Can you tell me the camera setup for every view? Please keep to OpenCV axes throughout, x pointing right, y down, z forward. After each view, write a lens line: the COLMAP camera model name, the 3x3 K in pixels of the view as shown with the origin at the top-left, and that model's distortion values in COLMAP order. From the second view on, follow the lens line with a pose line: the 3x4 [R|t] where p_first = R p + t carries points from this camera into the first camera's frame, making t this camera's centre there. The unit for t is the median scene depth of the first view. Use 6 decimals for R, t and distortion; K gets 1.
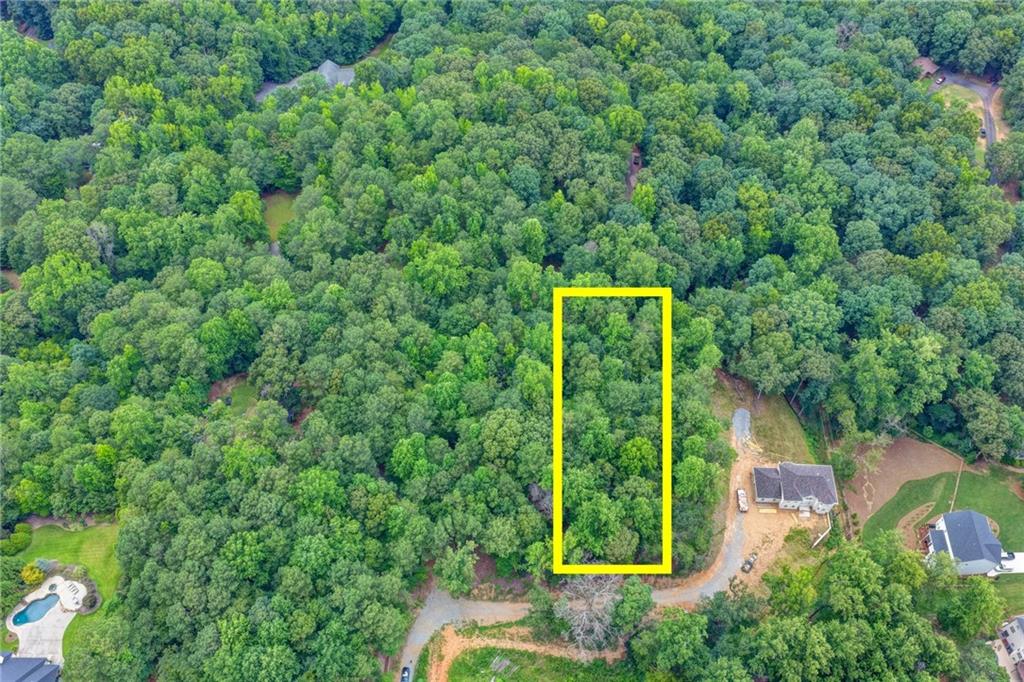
lens RADIAL K [[838.6, 0, 514.5], [0, 838.6, 337.6], [0, 0, 1]] dist [-0.015521, 0.033542]
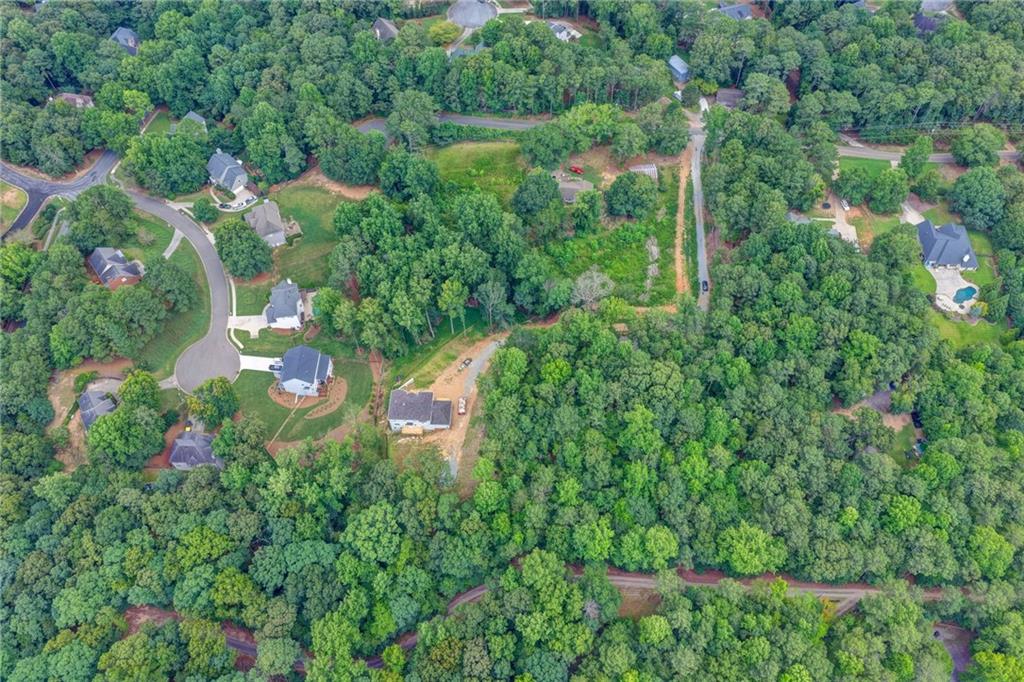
lens RADIAL K [[838.6, 0, 513.5], [0, 838.6, 338.6], [0, 0, 1]] dist [-0.015521, 0.033542]
pose [[-0.999909, 0.012291, 0.005640, 0.205669], [0.000380, -0.391347, 0.920243, -1.012809], [0.013518, 0.920161, 0.391306, 0.458480]]
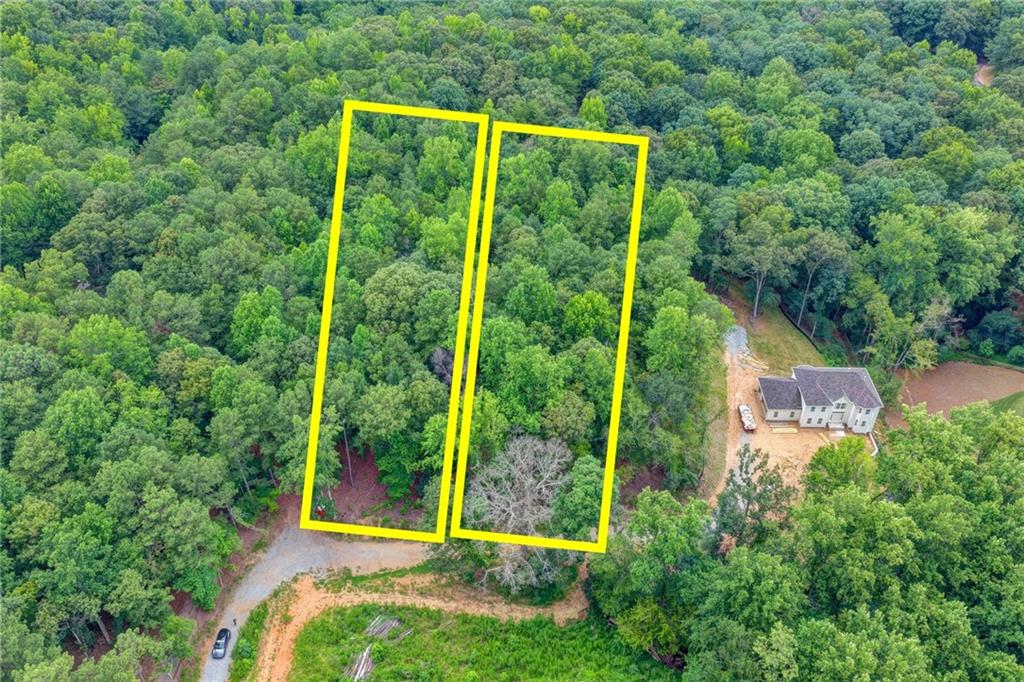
lens RADIAL K [[838.6, 0, 513.4], [0, 838.6, 343.0], [0, 0, 1]] dist [-0.015521, 0.033542]
pose [[0.999544, -0.021619, 0.021096, 0.069130], [0.026487, 0.963039, -0.268055, 0.347948], [-0.014521, 0.268491, 0.963173, 0.340732]]
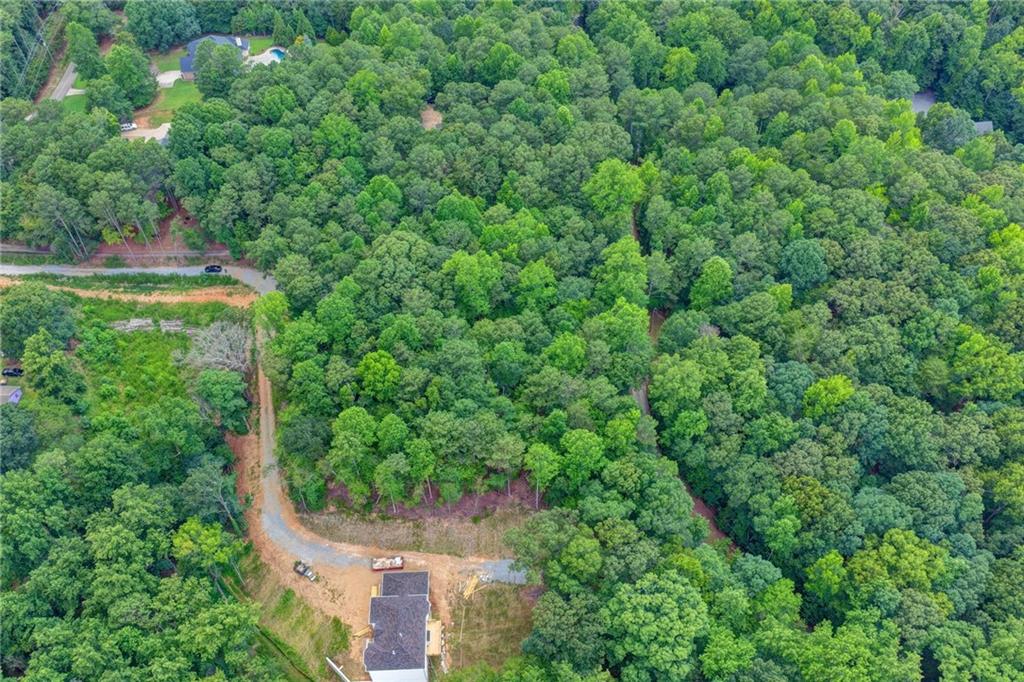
lens RADIAL K [[838.6, 0, 512.6], [0, 838.6, 342.3], [0, 0, 1]] dist [-0.015521, 0.033542]
pose [[0.093003, 0.760433, -0.642722, 0.680711], [-0.808298, 0.434591, 0.397222, -0.316222], [0.581382, 0.482568, 0.655075, 0.517235]]
